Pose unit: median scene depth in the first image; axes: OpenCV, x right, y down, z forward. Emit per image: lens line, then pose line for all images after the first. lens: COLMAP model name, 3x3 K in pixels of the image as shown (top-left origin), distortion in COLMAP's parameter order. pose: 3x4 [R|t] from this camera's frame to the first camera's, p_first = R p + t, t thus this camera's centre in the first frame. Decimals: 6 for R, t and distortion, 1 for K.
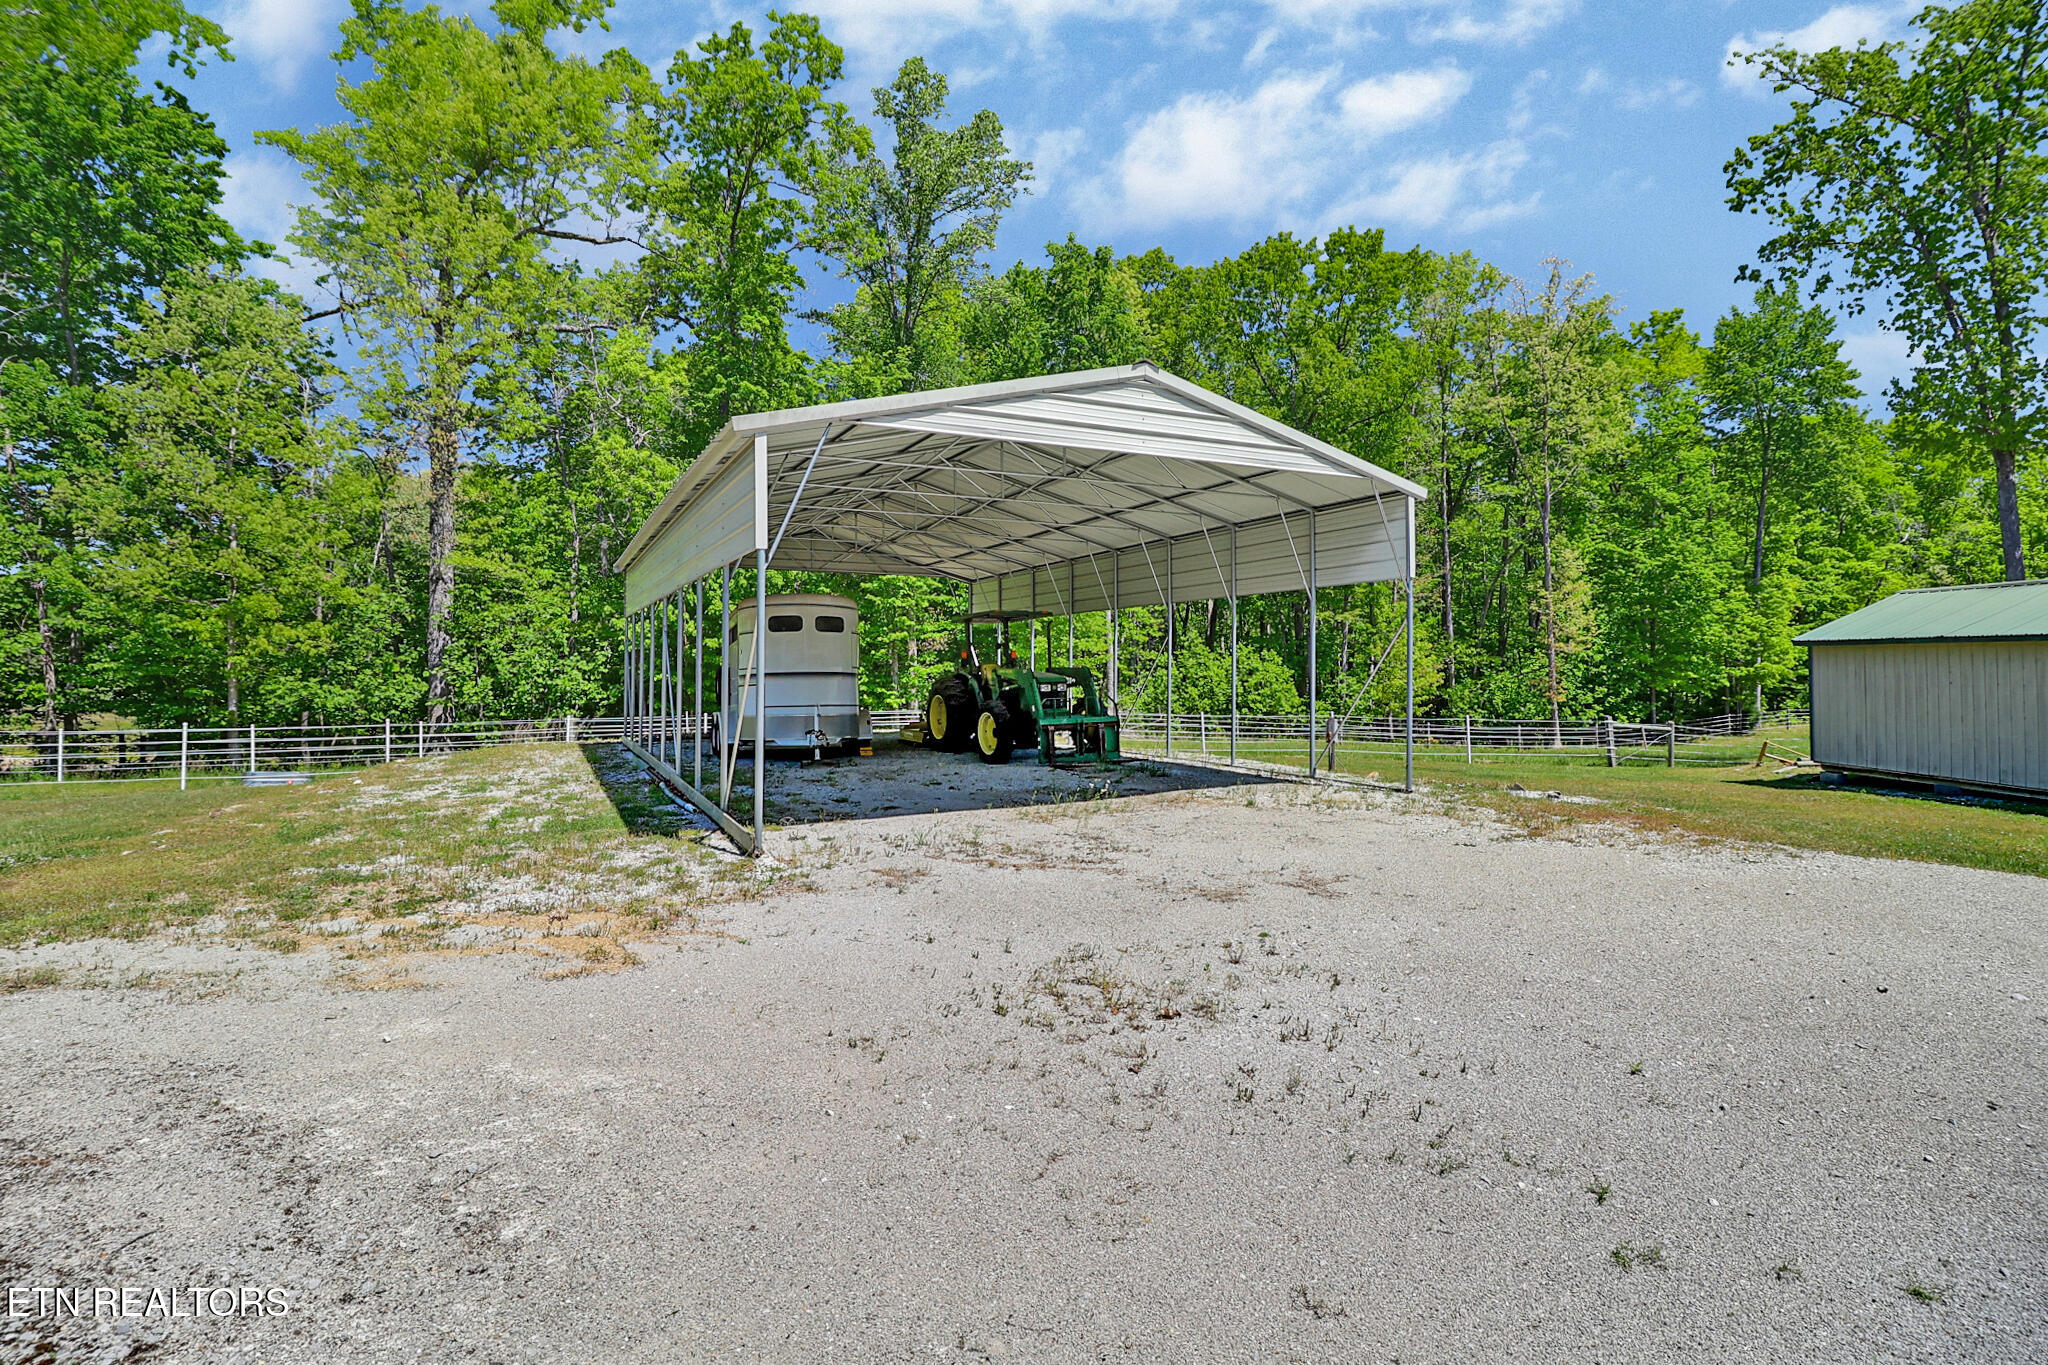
lens RADIAL K [[963.4, 0, 1011.2], [0, 963.4, 646.1], [0, 0, 1]] dist [-0.003630, -0.010129]
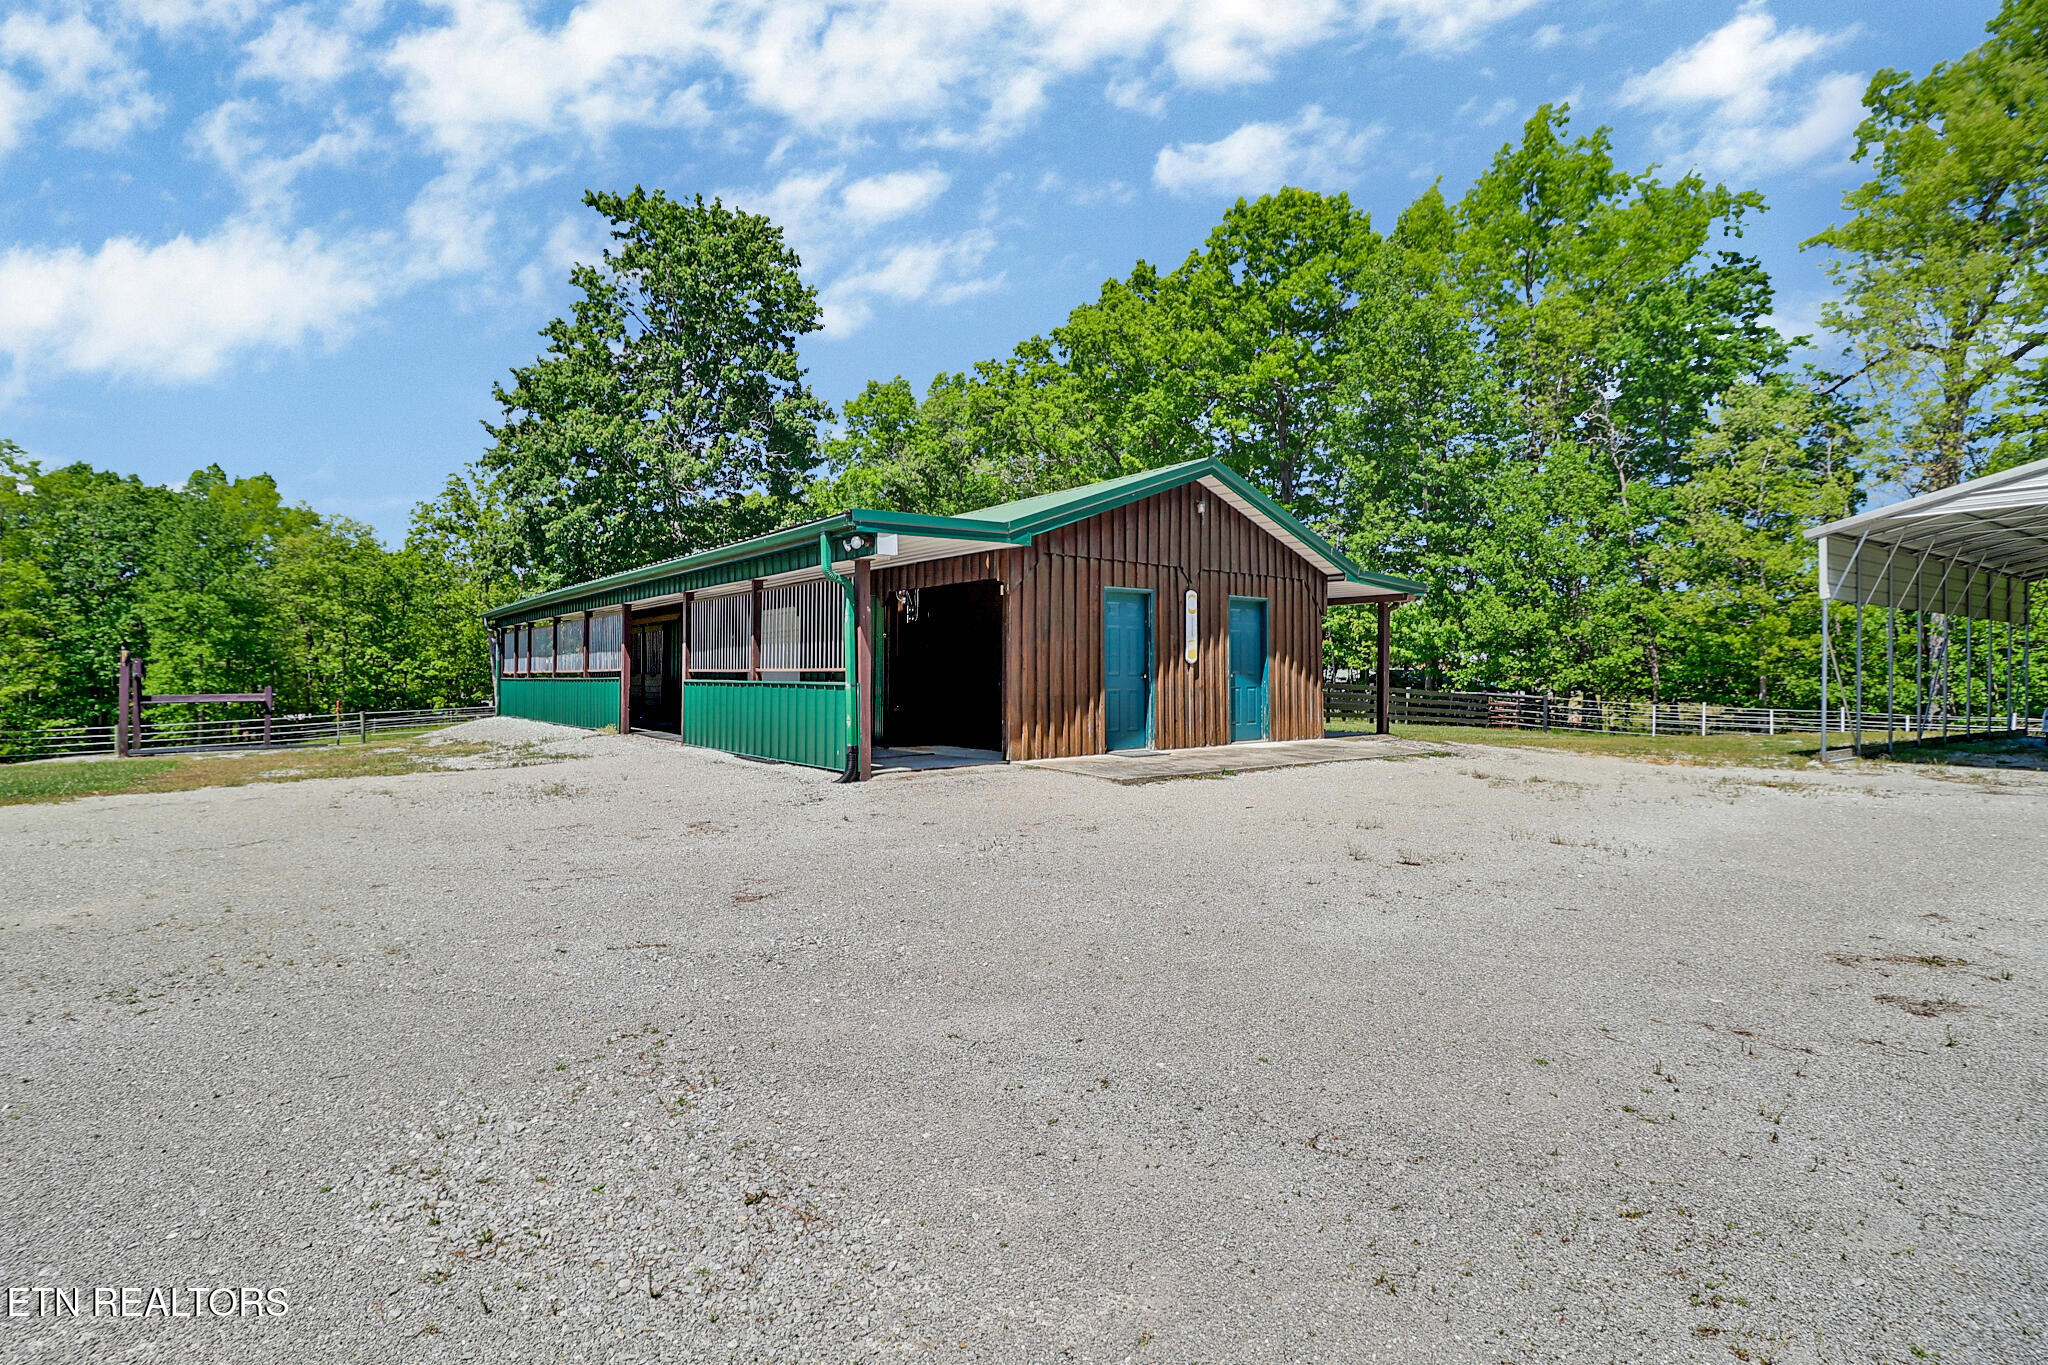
lens RADIAL K [[963.4, 0, 1011.2], [0, 963.4, 646.1], [0, 0, 1]] dist [-0.003630, -0.010129]
pose [[0.110541, -0.016616, -0.993733, 0.379837], [0.009441, 0.999833, -0.015667, 0.000878], [0.993827, -0.007650, 0.110679, -0.204066]]
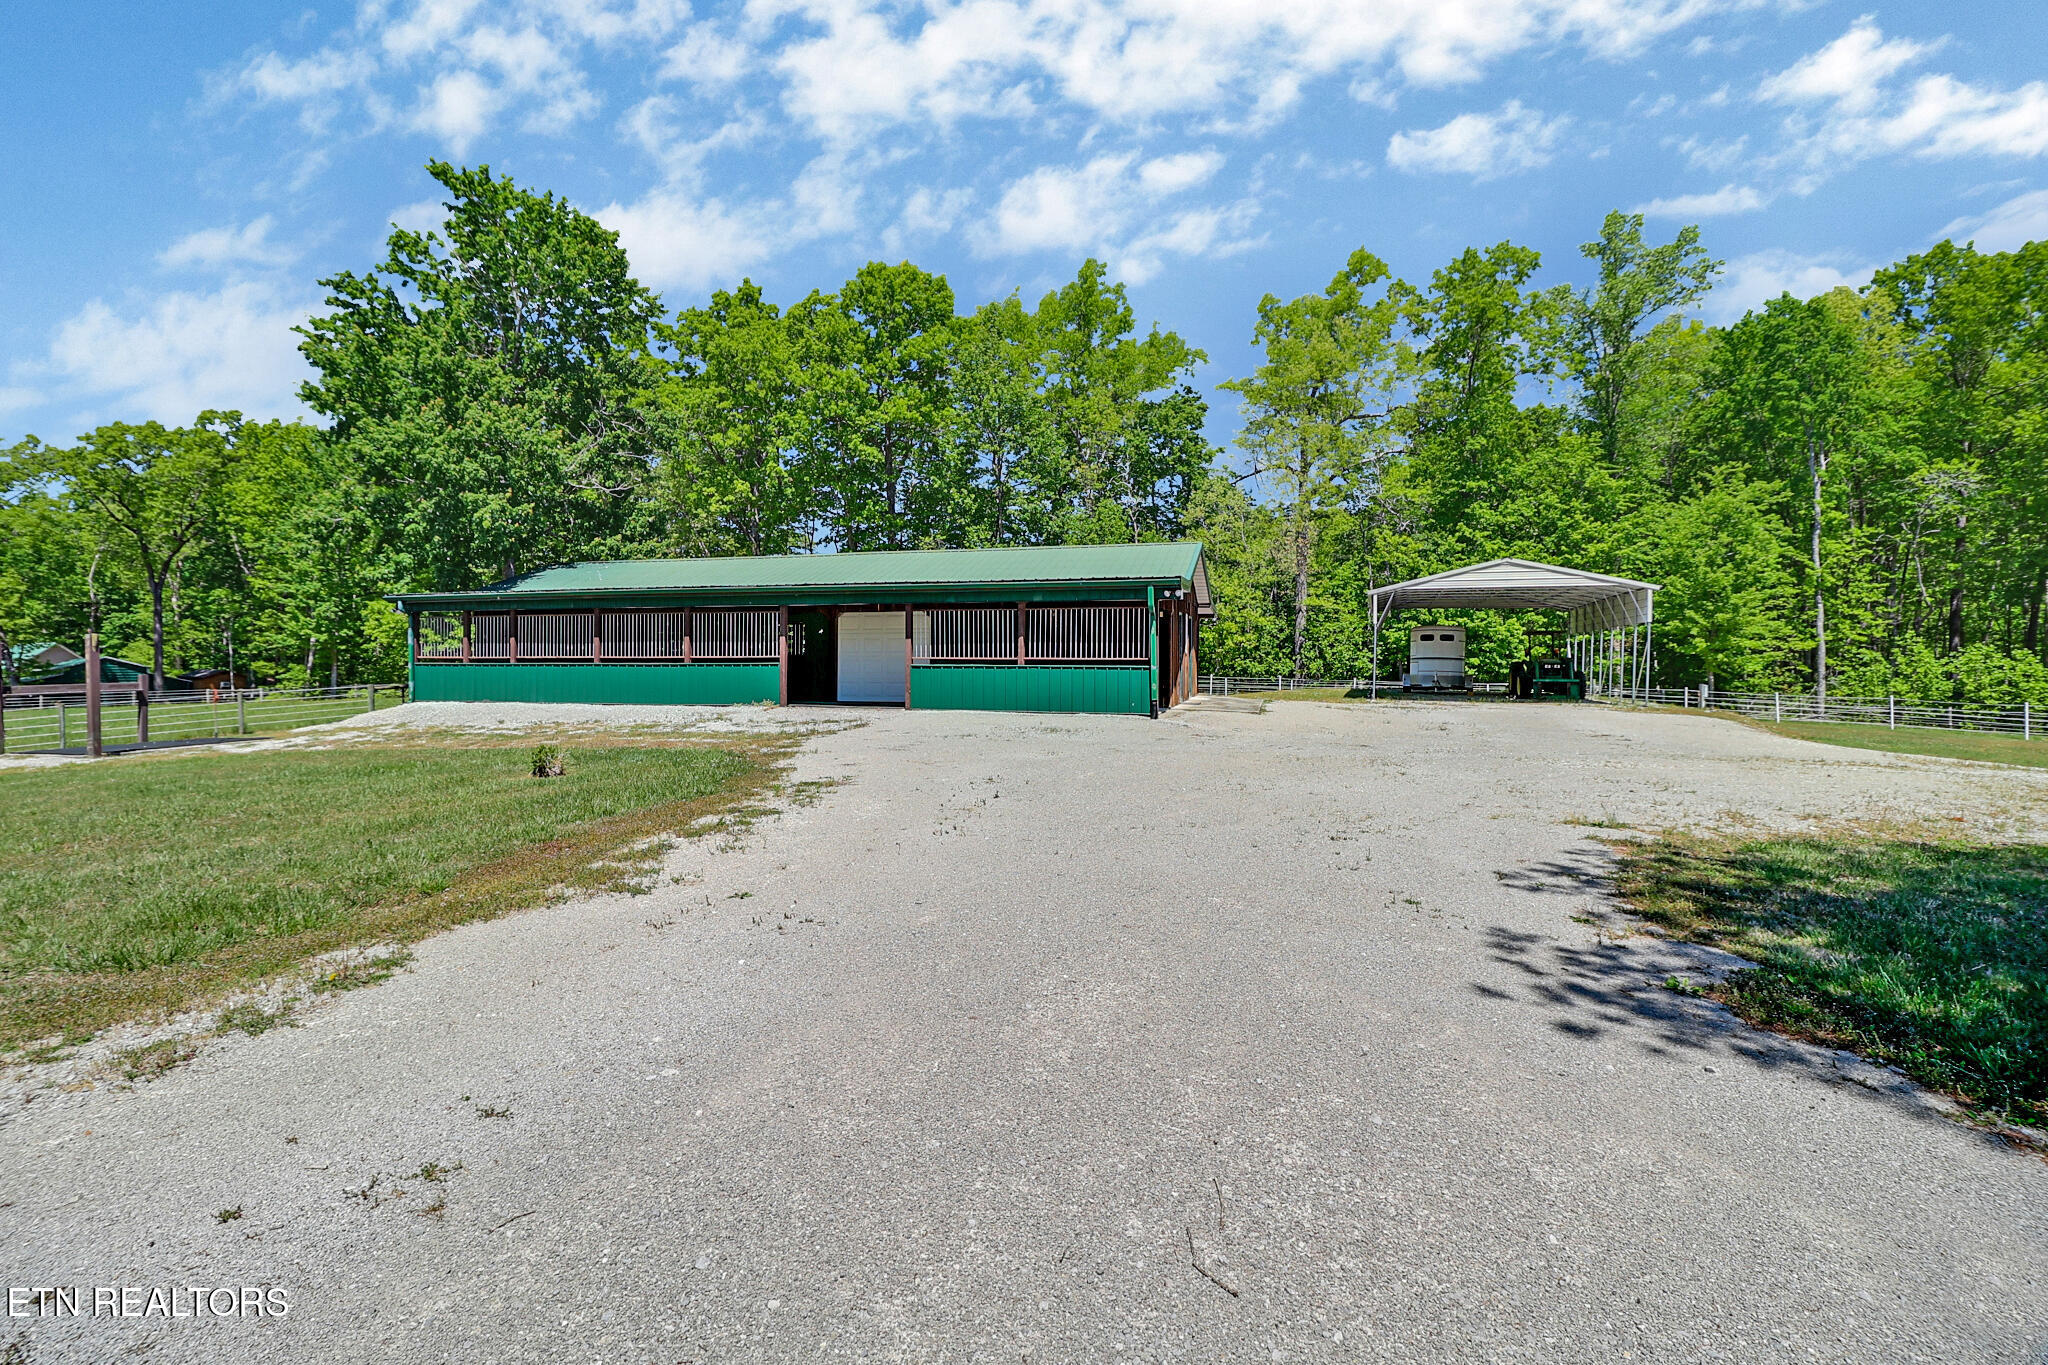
lens RADIAL K [[938.6, 0, 1011.2], [0, 938.6, 652.8], [0, 0, 1]] dist [0.009628, -0.021000]
pose [[0.673689, 0.010582, -0.738939, 0.435839], [0.000032, 0.999897, 0.014347, -0.010071], [0.739015, -0.009689, 0.673619, -0.744590]]
